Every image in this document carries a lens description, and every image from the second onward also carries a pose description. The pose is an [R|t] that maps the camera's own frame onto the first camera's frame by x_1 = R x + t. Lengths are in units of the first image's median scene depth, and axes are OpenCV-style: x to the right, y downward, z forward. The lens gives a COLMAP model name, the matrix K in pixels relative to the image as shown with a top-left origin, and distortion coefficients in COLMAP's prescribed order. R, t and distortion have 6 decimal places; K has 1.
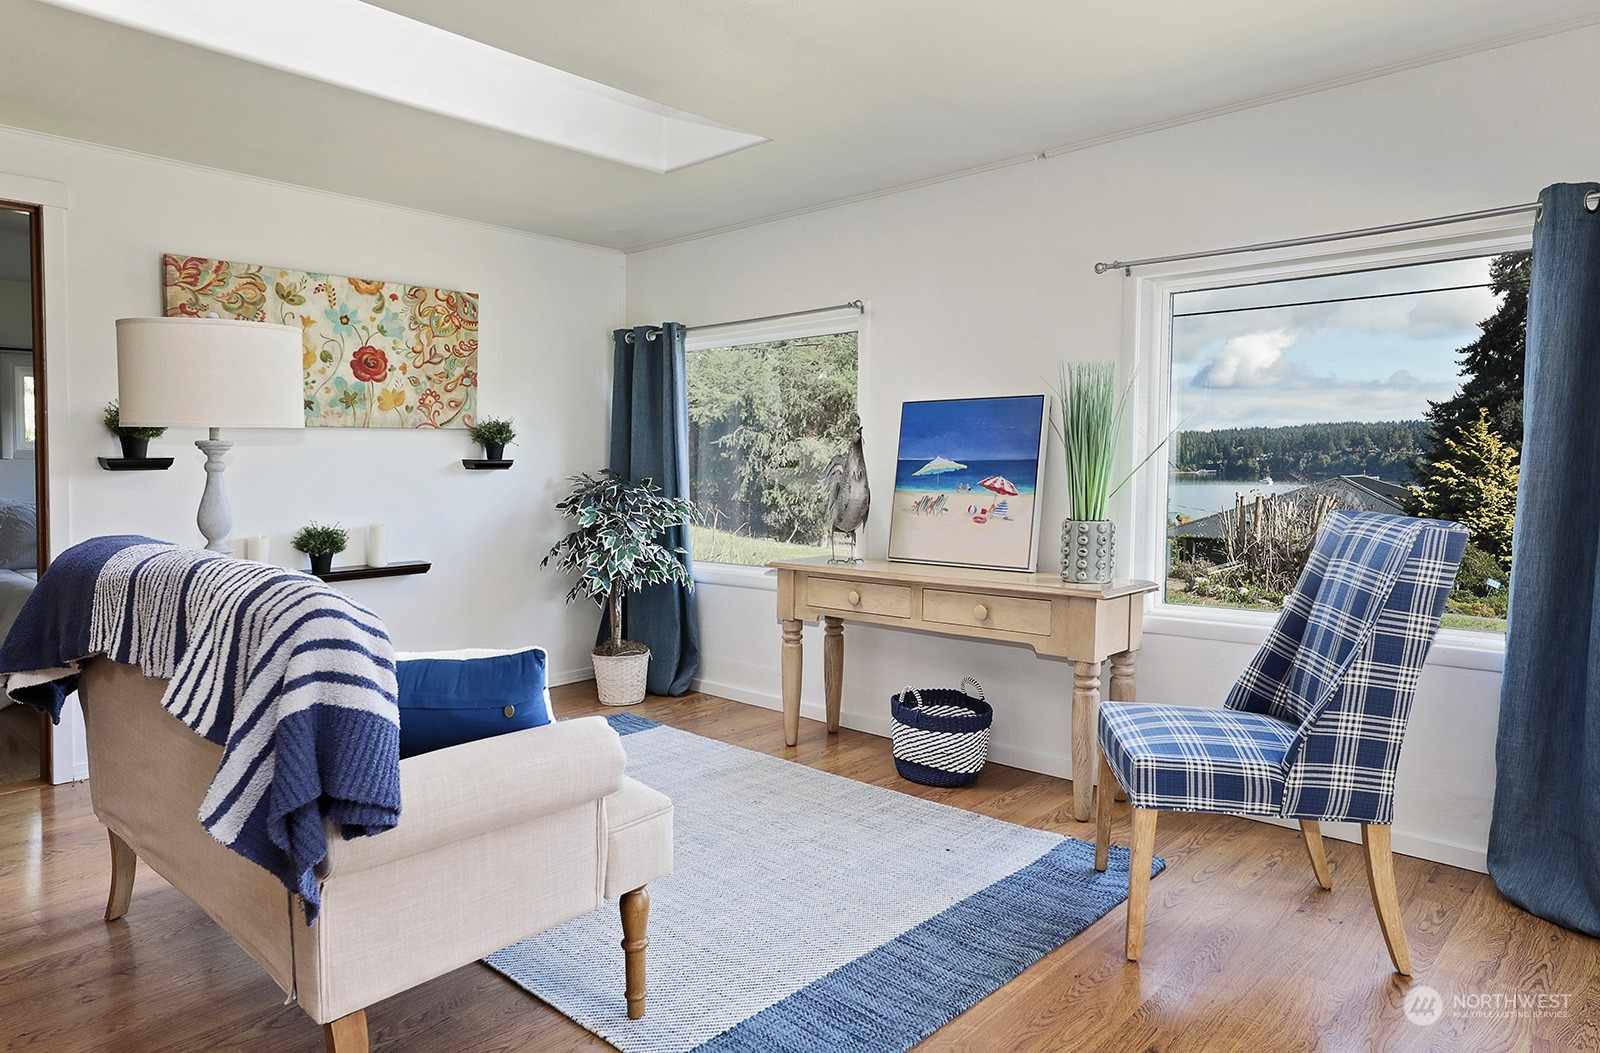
lens RADIAL K [[1009.6, 0, 801.1], [0, 1009.6, 492.2], [0, 0, 1]] dist [0.001584, 0.055399]
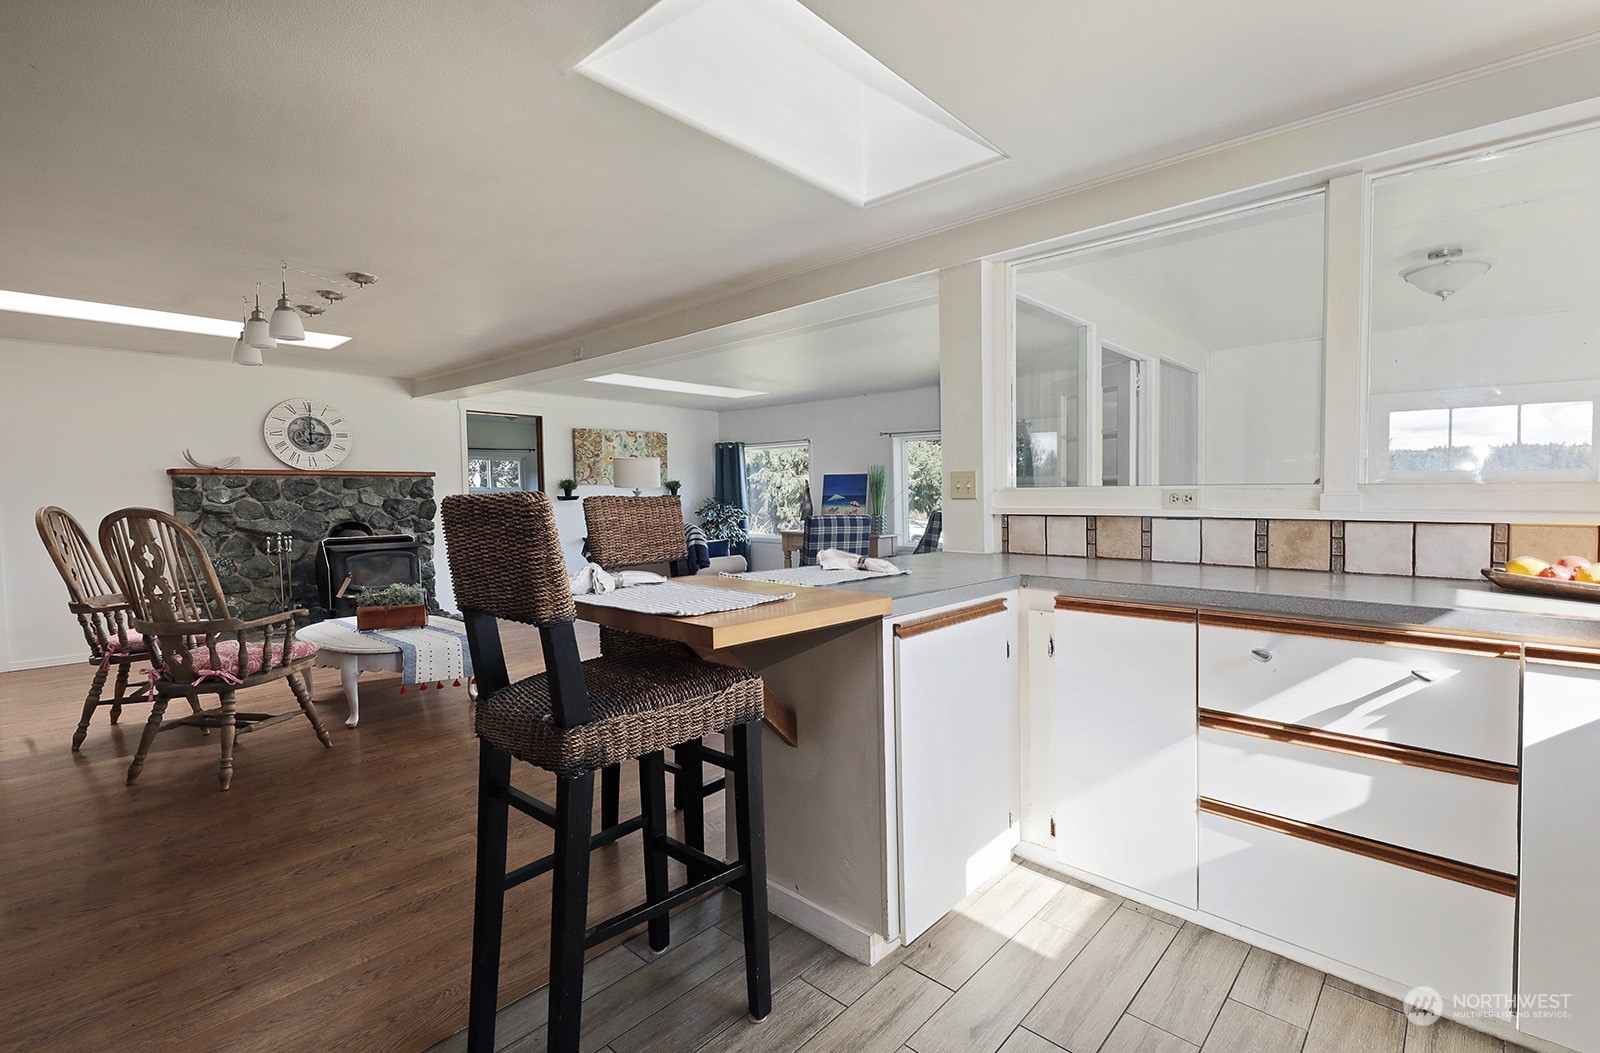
lens RADIAL K [[732.6, 0, 820.7], [0, 732.6, 532.0], [0, 0, 1]] dist [0.018496, -0.000400]
pose [[0.999786, -0.005940, 0.019829, 0.052189], [0.005317, 0.999496, 0.031290, 0.007591], [-0.020005, -0.031178, 0.999314, -1.061606]]
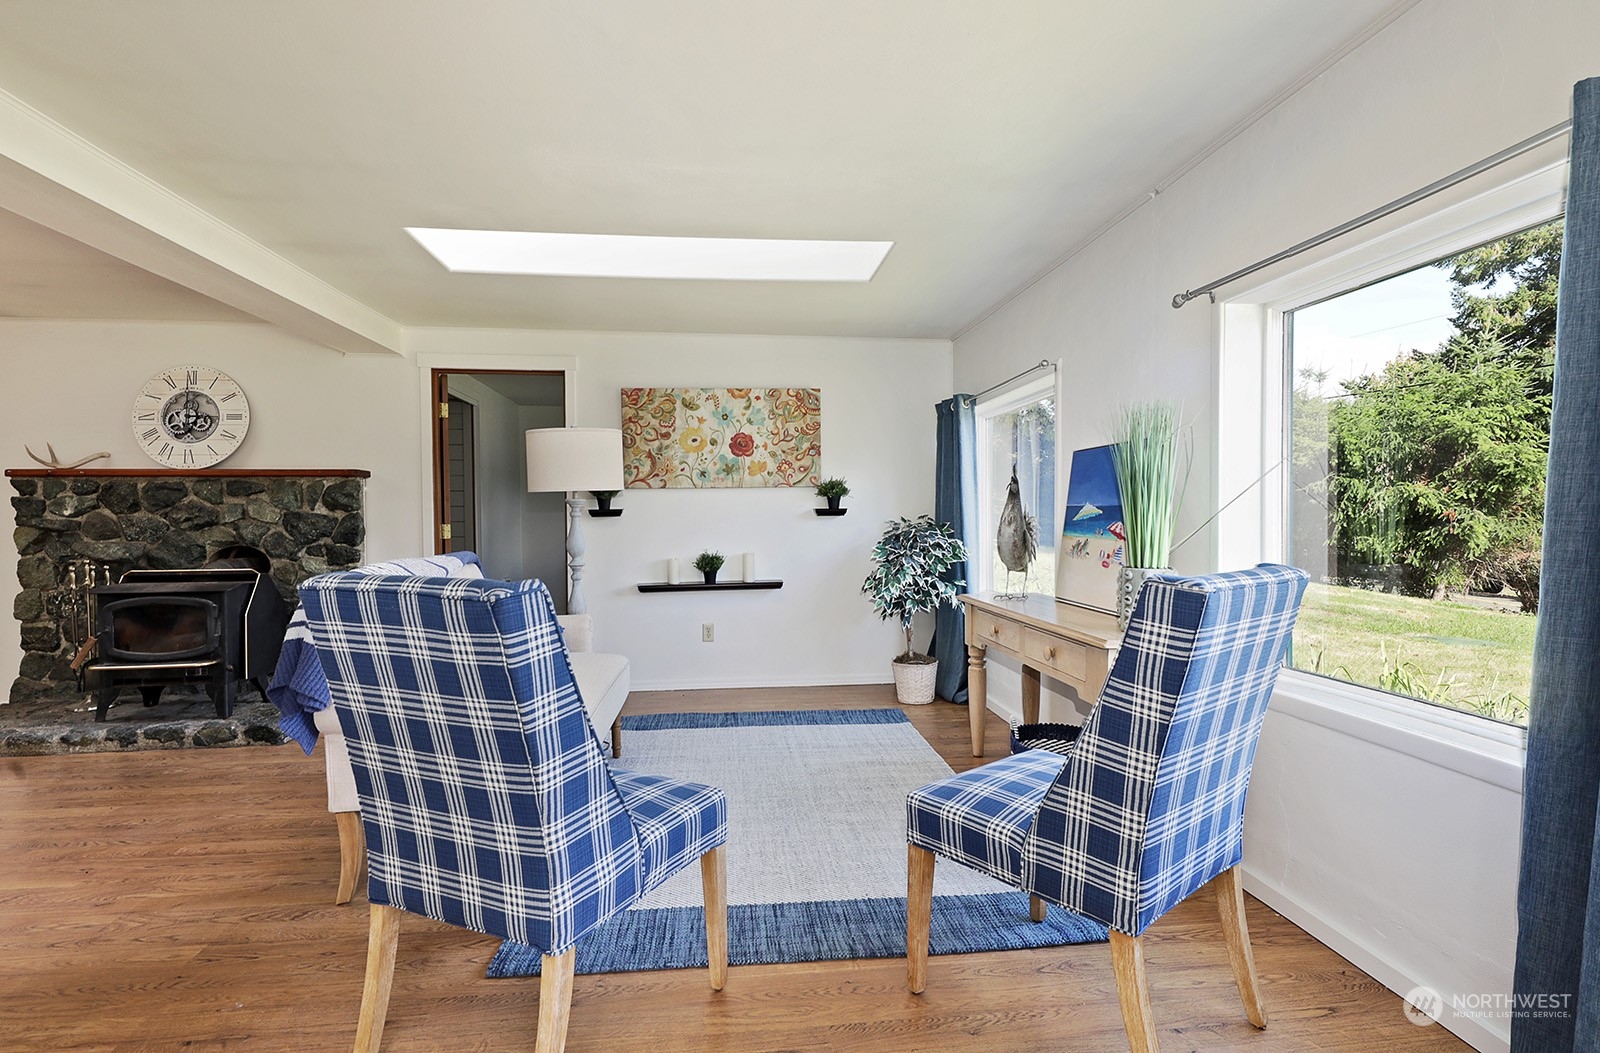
lens RADIAL K [[813.7, 0, 800.0], [0, 813.7, 526.5], [0, 0, 1]] dist [0.014203, -0.000697]
pose [[0.751292, 0.006516, -0.659938, 0.435829], [-0.013030, 0.999903, -0.004960, -0.002166], [0.659842, 0.012325, 0.751304, 0.165175]]
